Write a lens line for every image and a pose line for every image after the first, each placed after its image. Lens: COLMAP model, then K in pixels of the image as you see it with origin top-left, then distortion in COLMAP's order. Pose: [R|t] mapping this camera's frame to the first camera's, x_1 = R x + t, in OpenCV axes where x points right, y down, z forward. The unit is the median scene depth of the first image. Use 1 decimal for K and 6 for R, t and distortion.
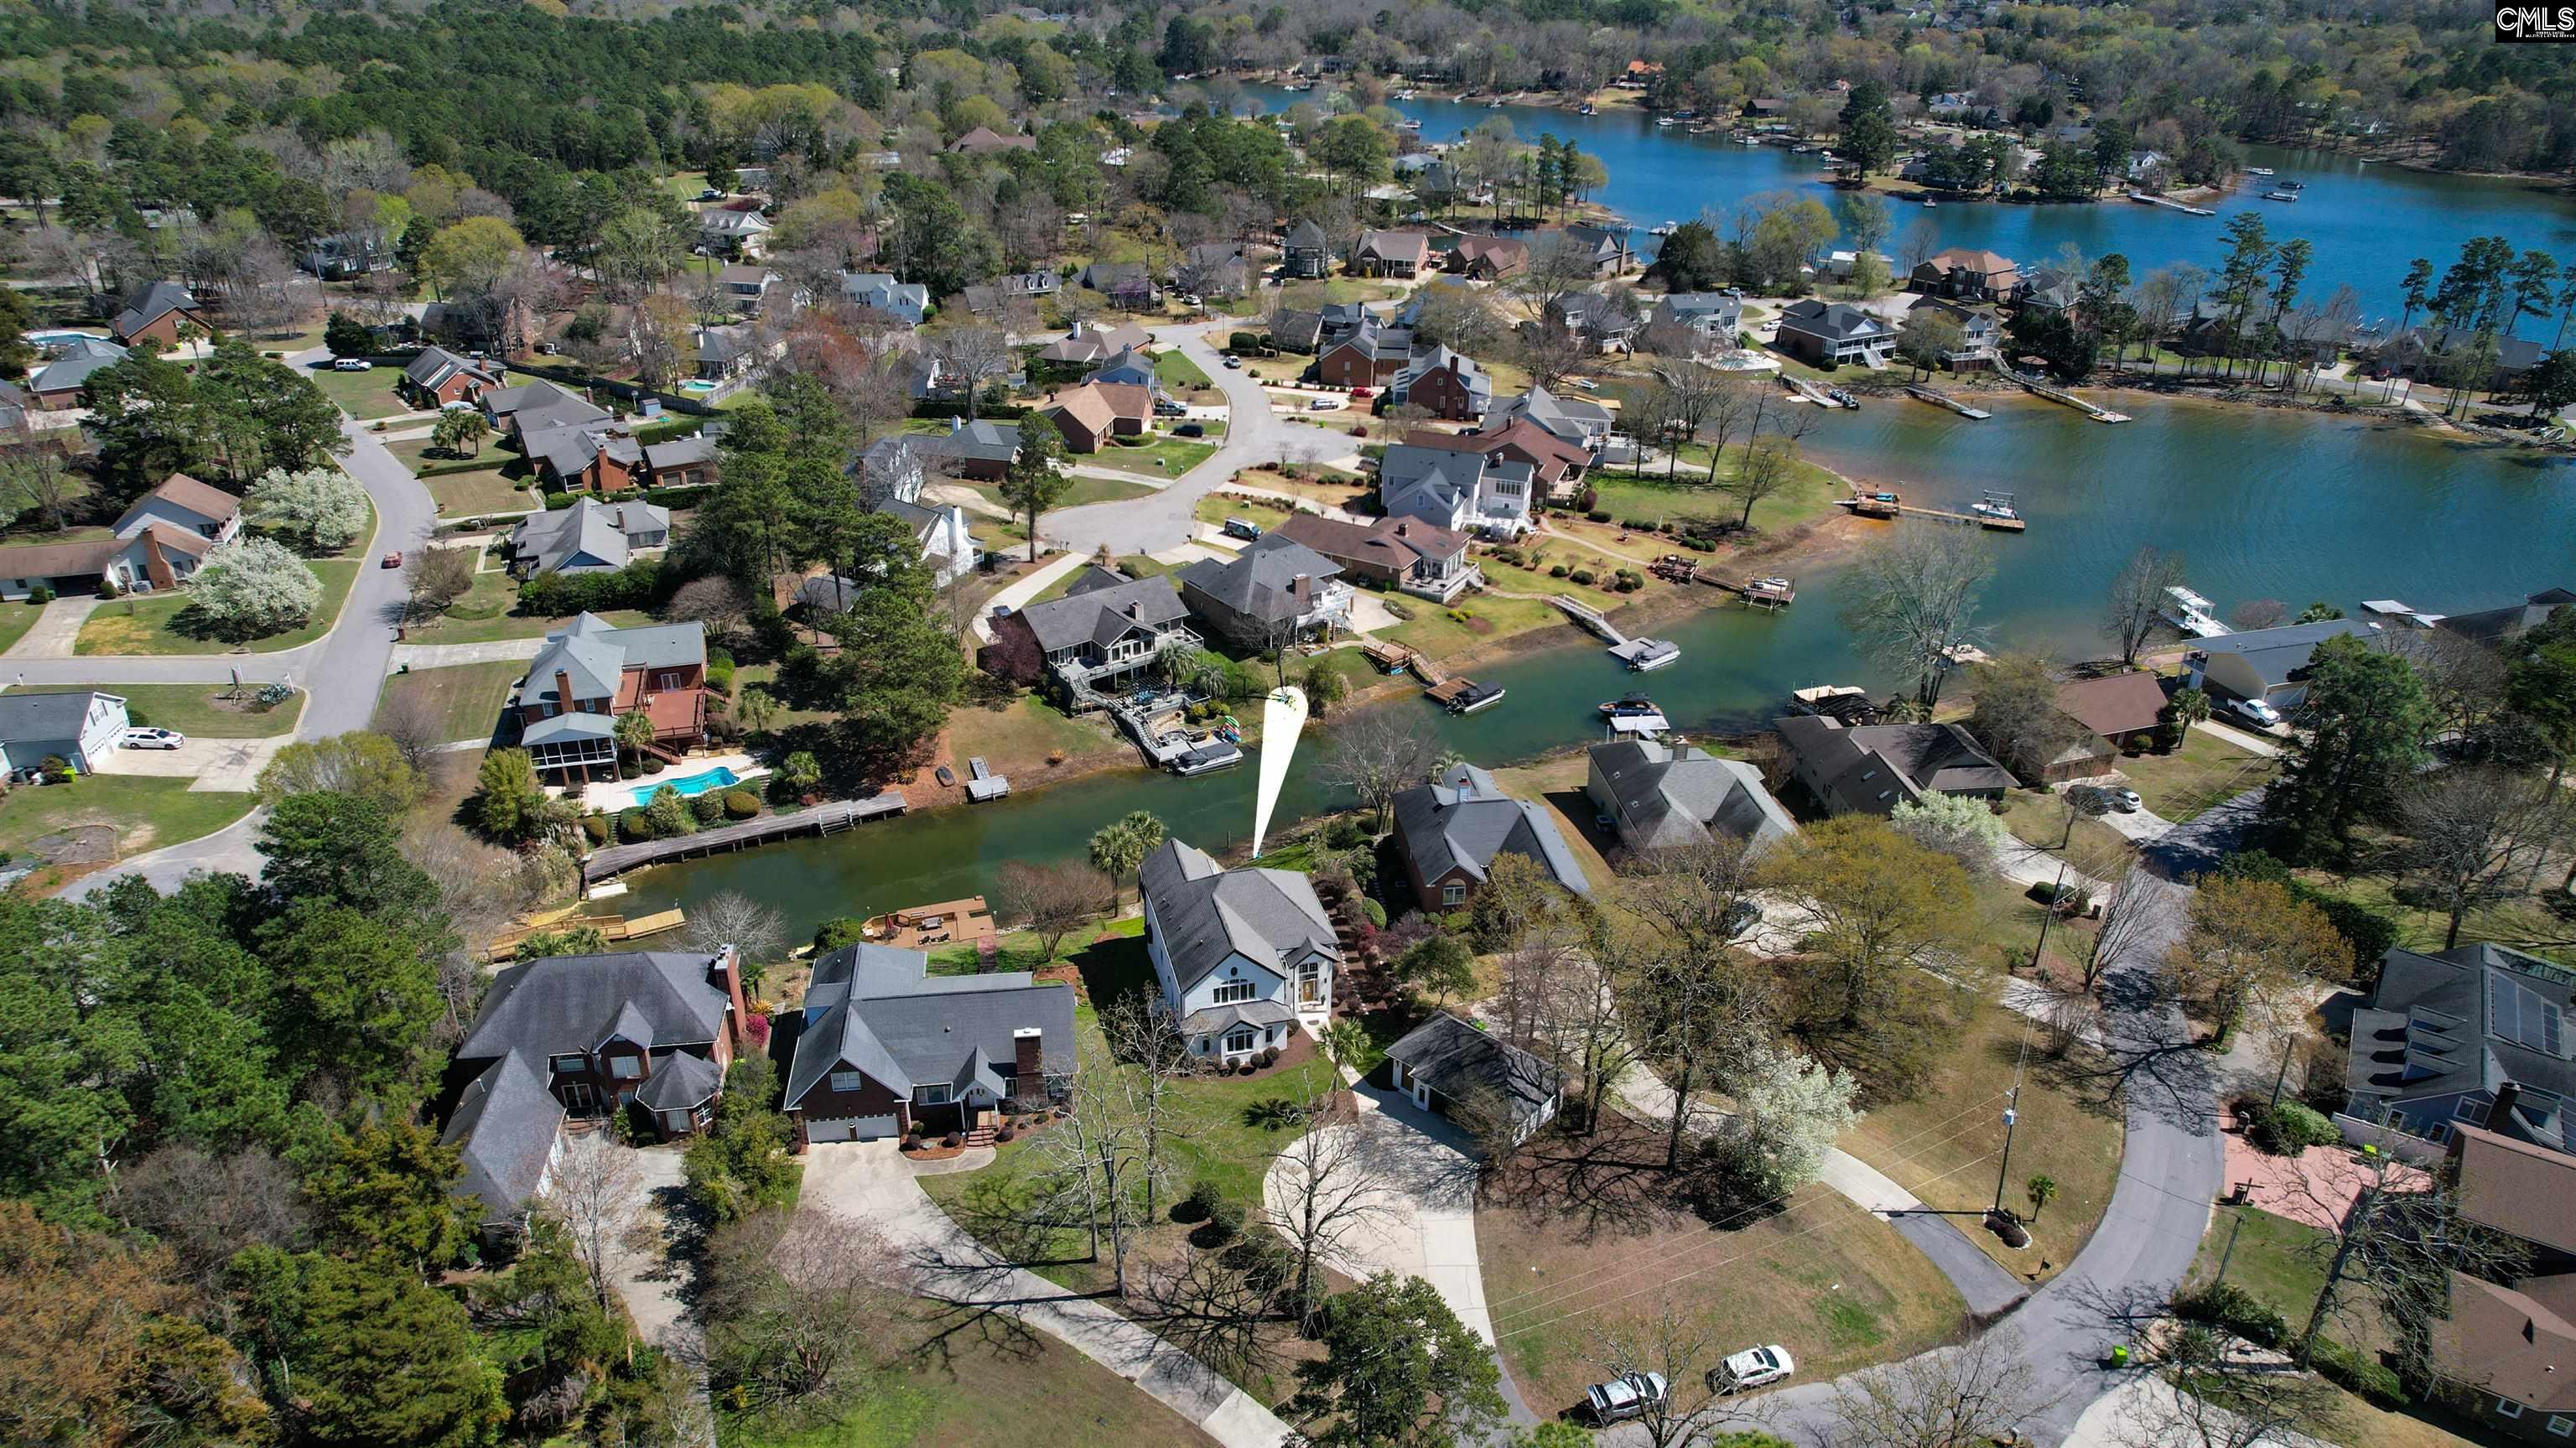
lens RADIAL K [[1645.5, 0, 1306.7], [0, 1645.5, 717.7], [0, 0, 1]] dist [-0.076299, 0.066628]
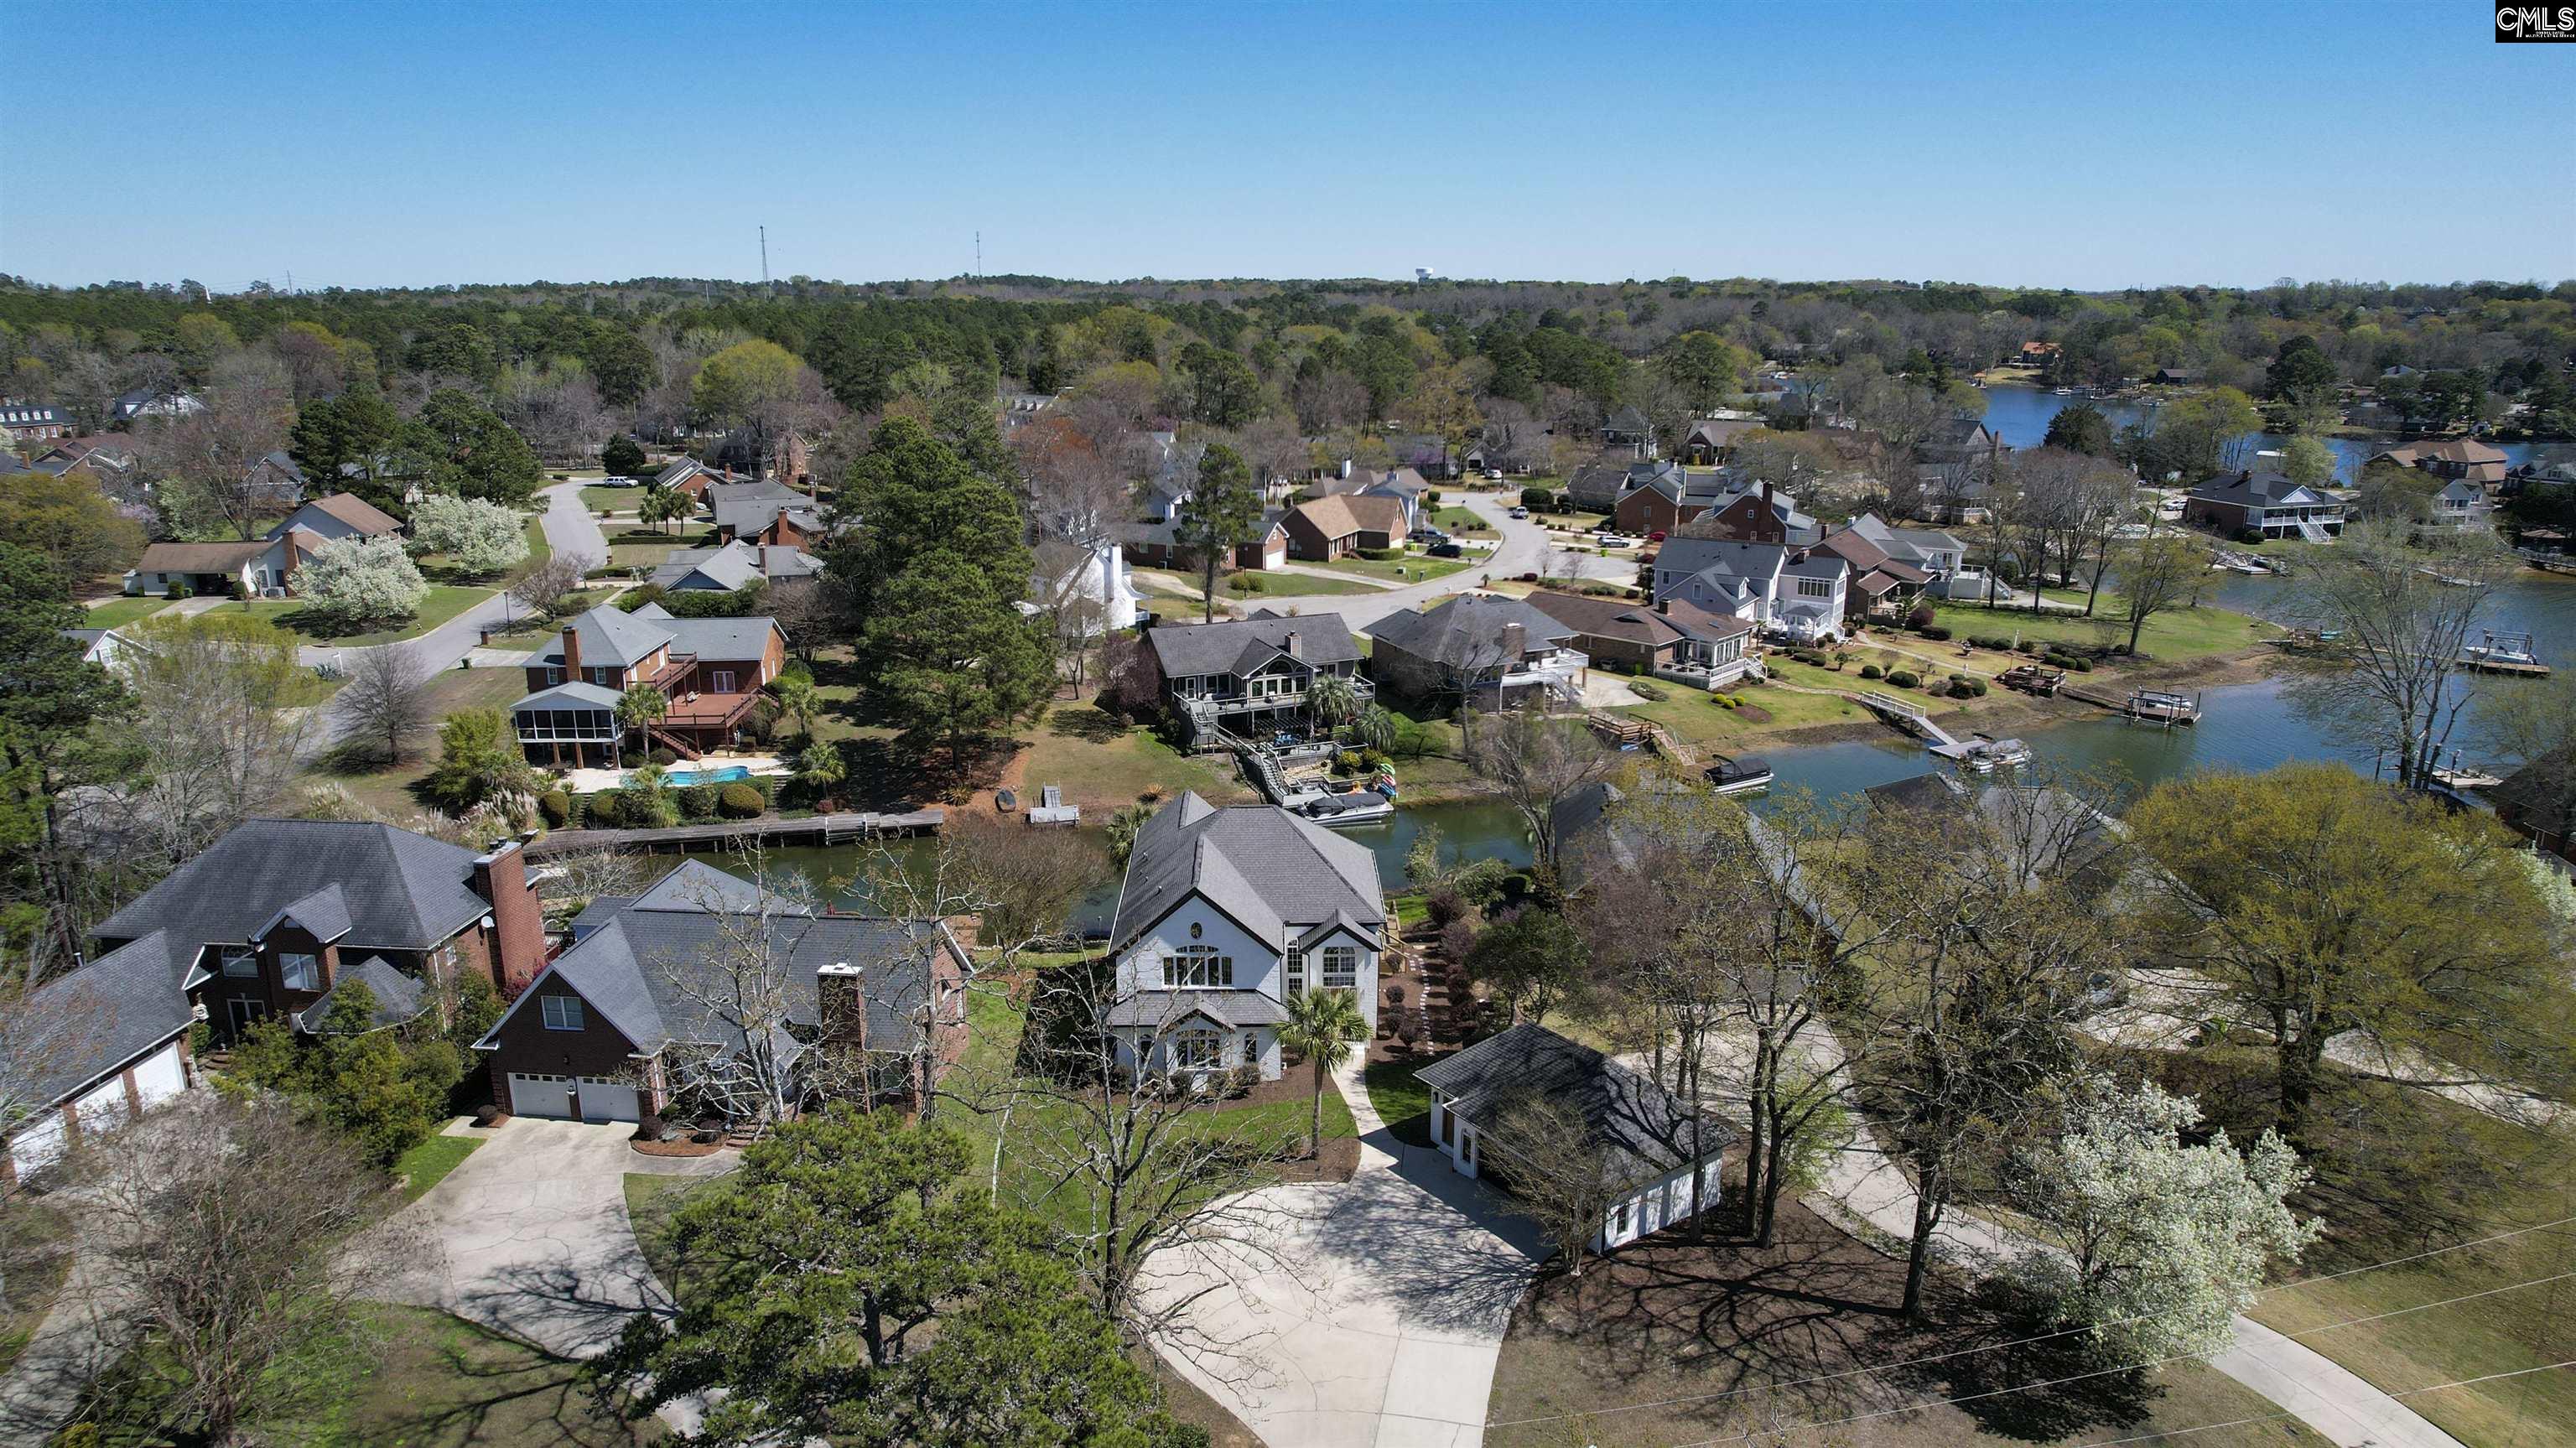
lens RADIAL K [[1645.5, 0, 1306.7], [0, 1645.5, 717.7], [0, 0, 1]] dist [-0.076299, 0.066628]
pose [[0.972089, 0.044310, -0.230391, 0.090190], [-0.090585, 0.976740, -0.194354, 0.127654], [0.216420, 0.209800, 0.953492, 0.264737]]
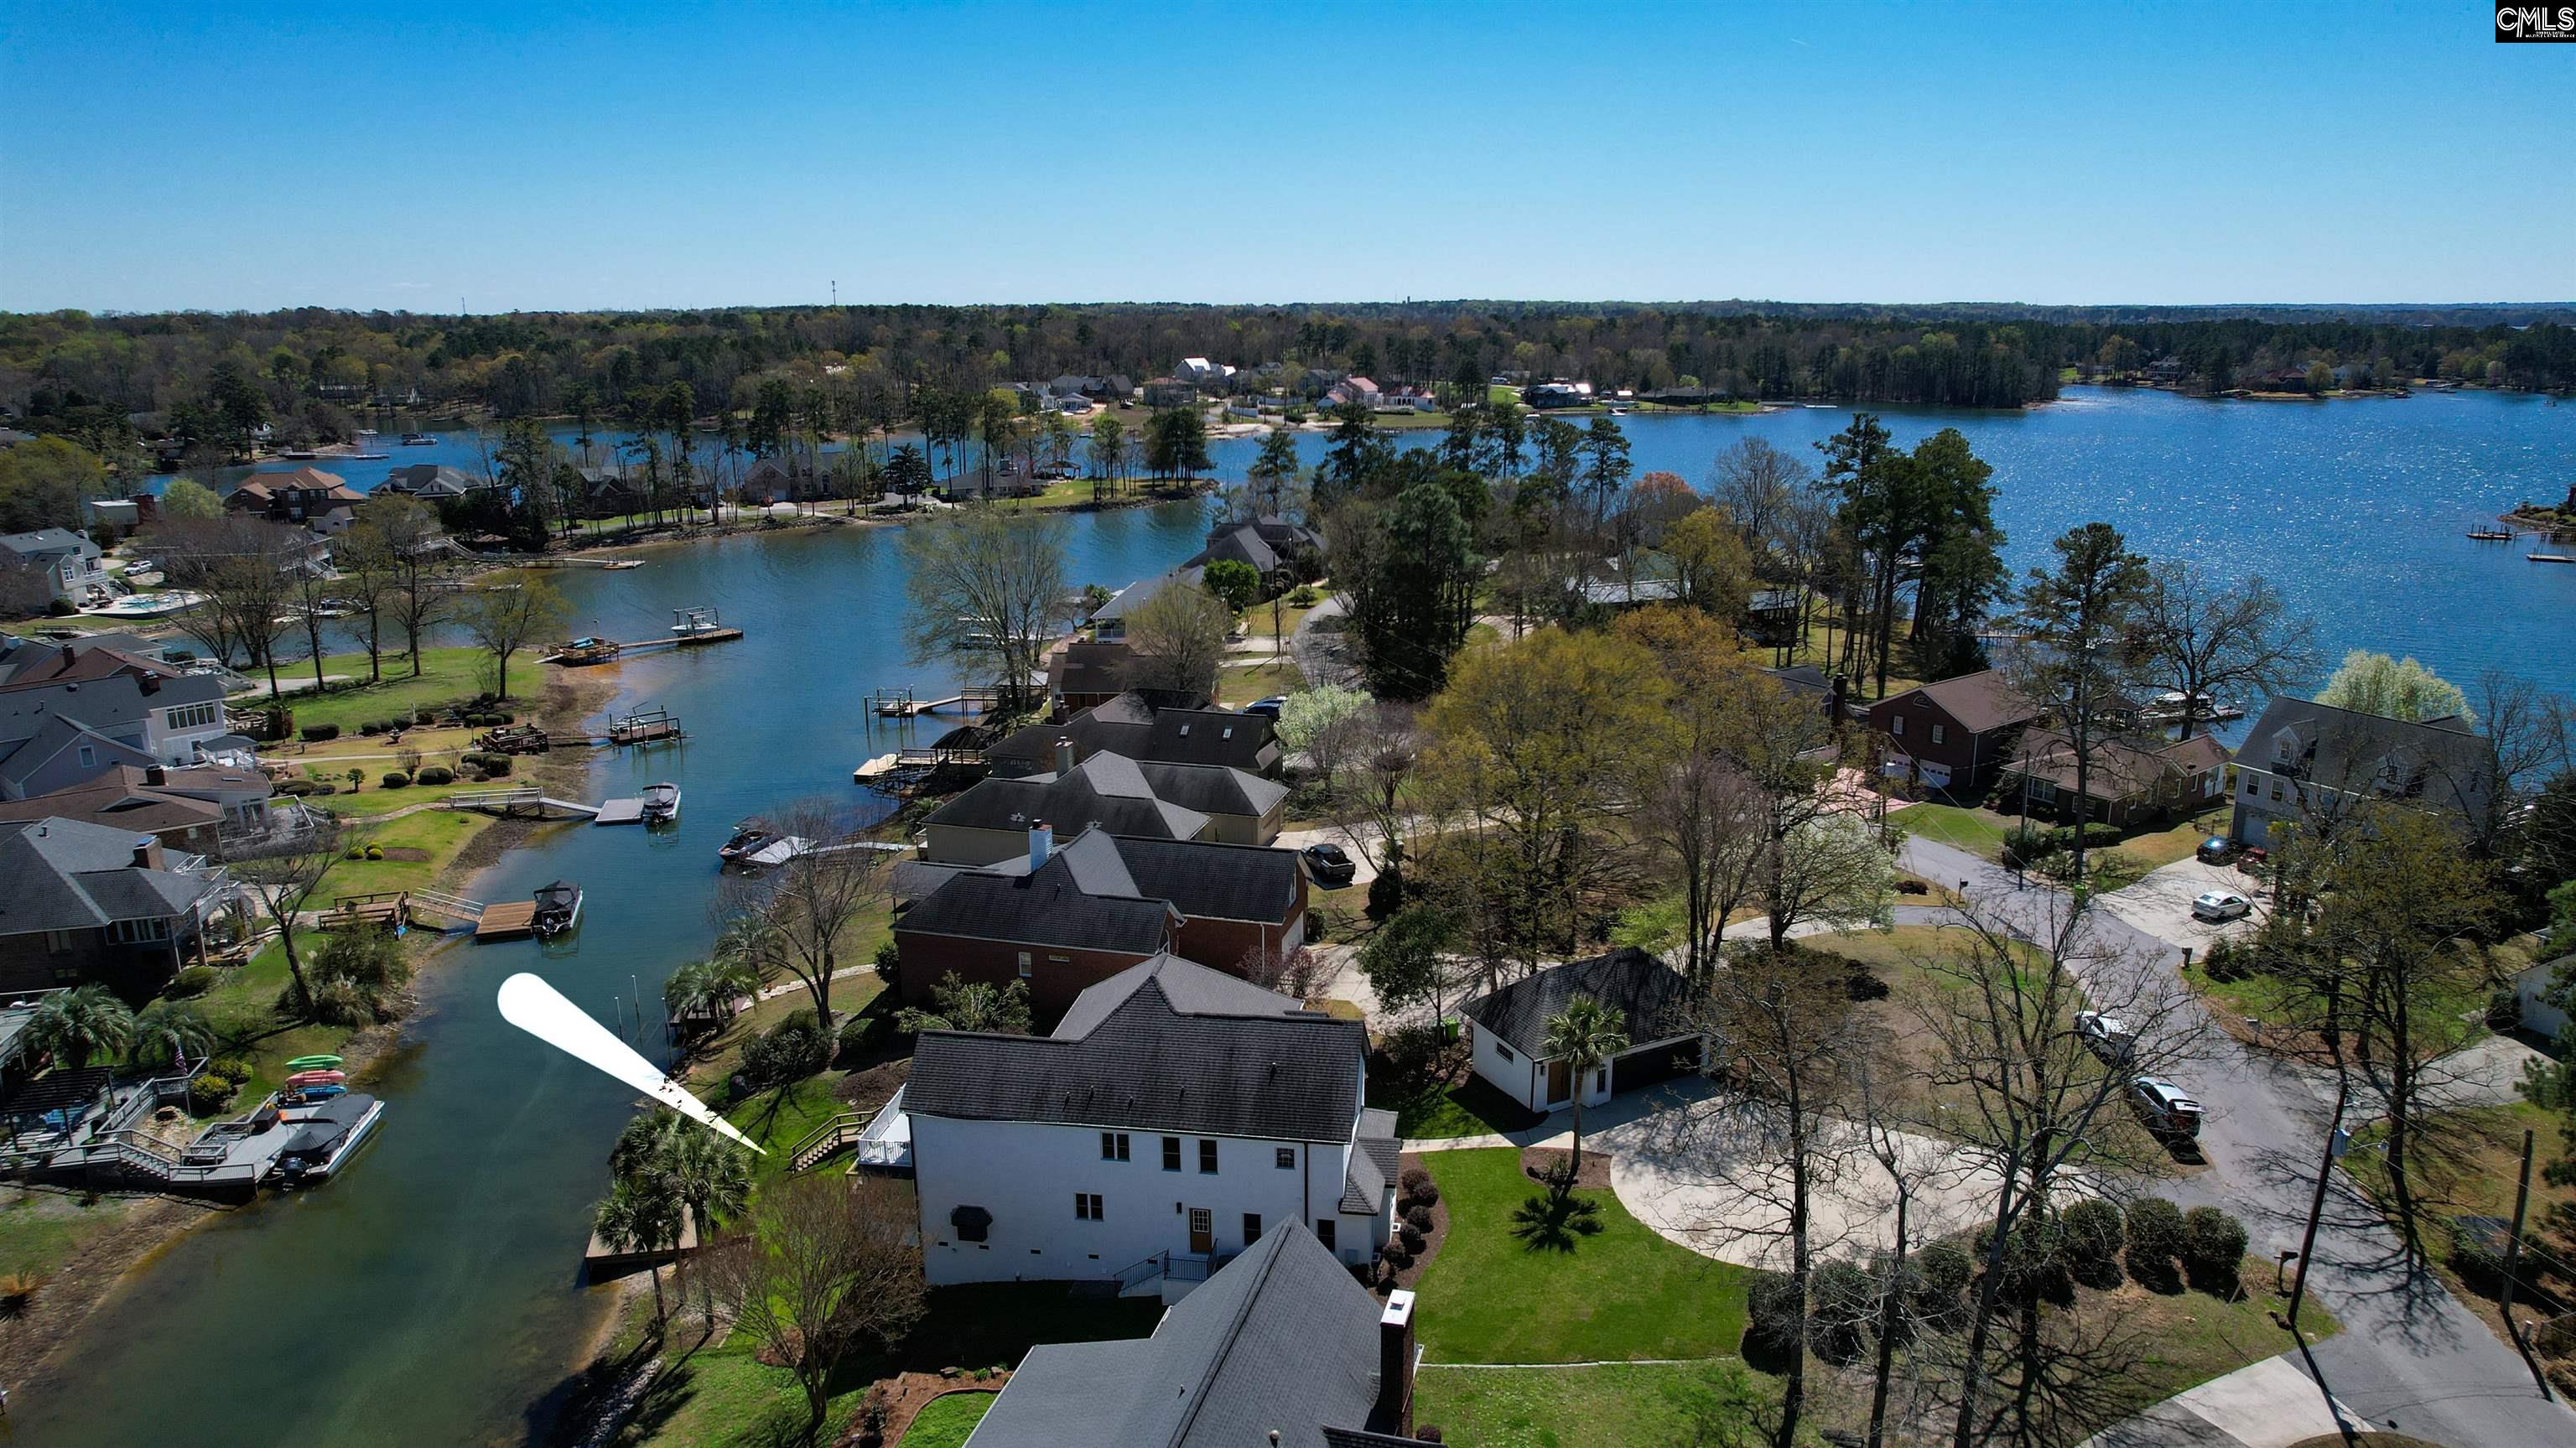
lens RADIAL K [[1645.5, 0, 1306.7], [0, 1645.5, 717.7], [0, 0, 1]] dist [-0.076299, 0.066628]
pose [[0.389712, -0.238057, 0.889637, -0.341440], [0.418397, 0.906330, 0.059243, 0.004341], [-0.820408, 0.349134, 0.452810, 0.477624]]
